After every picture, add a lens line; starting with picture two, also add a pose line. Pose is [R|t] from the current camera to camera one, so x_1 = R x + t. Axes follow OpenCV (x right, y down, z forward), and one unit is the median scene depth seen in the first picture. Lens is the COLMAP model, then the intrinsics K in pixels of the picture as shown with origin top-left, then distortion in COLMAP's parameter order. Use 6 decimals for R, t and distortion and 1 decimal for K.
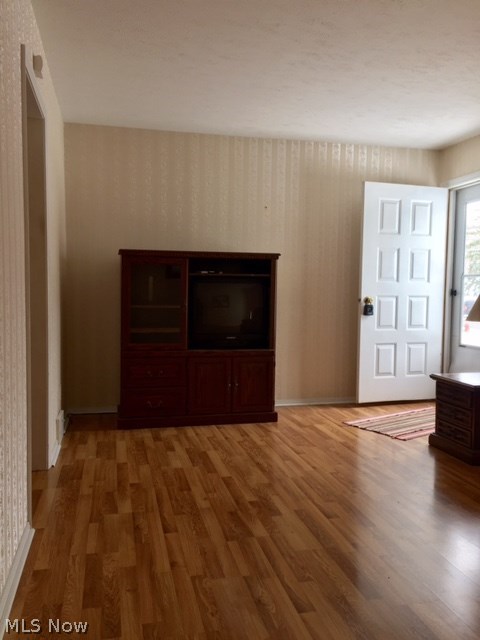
lens RADIAL K [[551.8, 0, 243.0], [0, 551.8, 317.5], [0, 0, 1]] dist [0.091190, -0.125730]
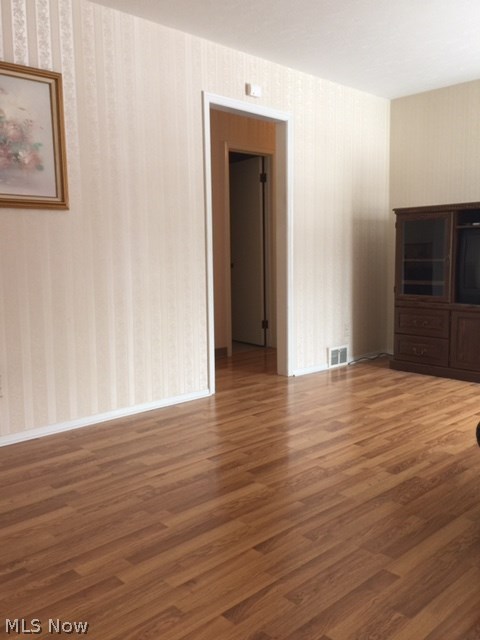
lens RADIAL K [[574.7, 0, 239.4], [0, 574.7, 305.8], [0, 0, 1]] dist [0.093906, -0.001946]
pose [[0.505572, 0.062616, -0.860509, 1.150646], [-0.031158, 0.998037, 0.054317, 0.033396], [0.862222, -0.000649, 0.506531, 0.246455]]
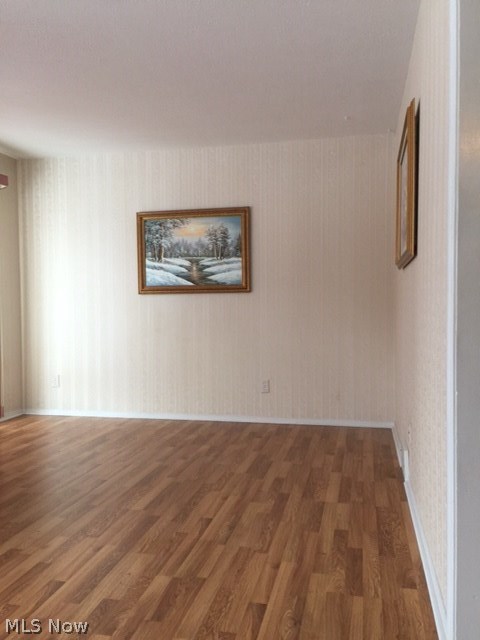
lens RADIAL K [[551.8, 0, 243.0], [0, 551.8, 317.5], [0, 0, 1]] dist [0.091190, -0.125730]
pose [[-0.901475, -0.013402, 0.432624, -0.471726], [0.023245, 0.996579, 0.079309, -0.081737], [-0.432207, 0.081551, -0.898080, 1.786196]]
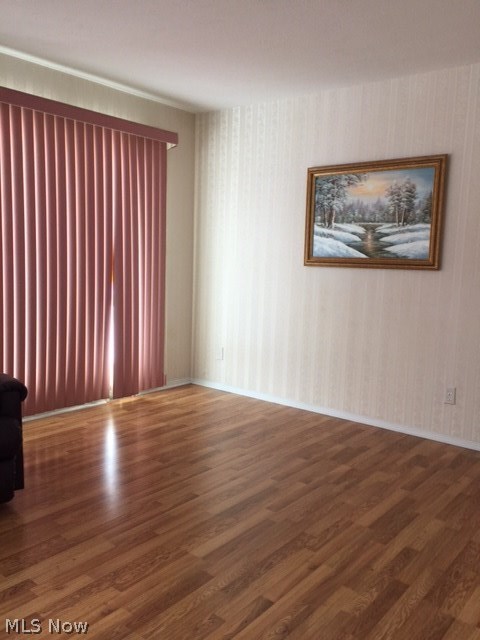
lens RADIAL K [[551.8, 0, 243.0], [0, 551.8, 317.5], [0, 0, 1]] dist [0.091190, -0.125730]
pose [[-0.621467, -0.117261, 0.774615, -0.489993], [0.005402, 0.988070, 0.153908, -0.125780], [-0.783422, 0.099833, -0.613420, 1.315482]]
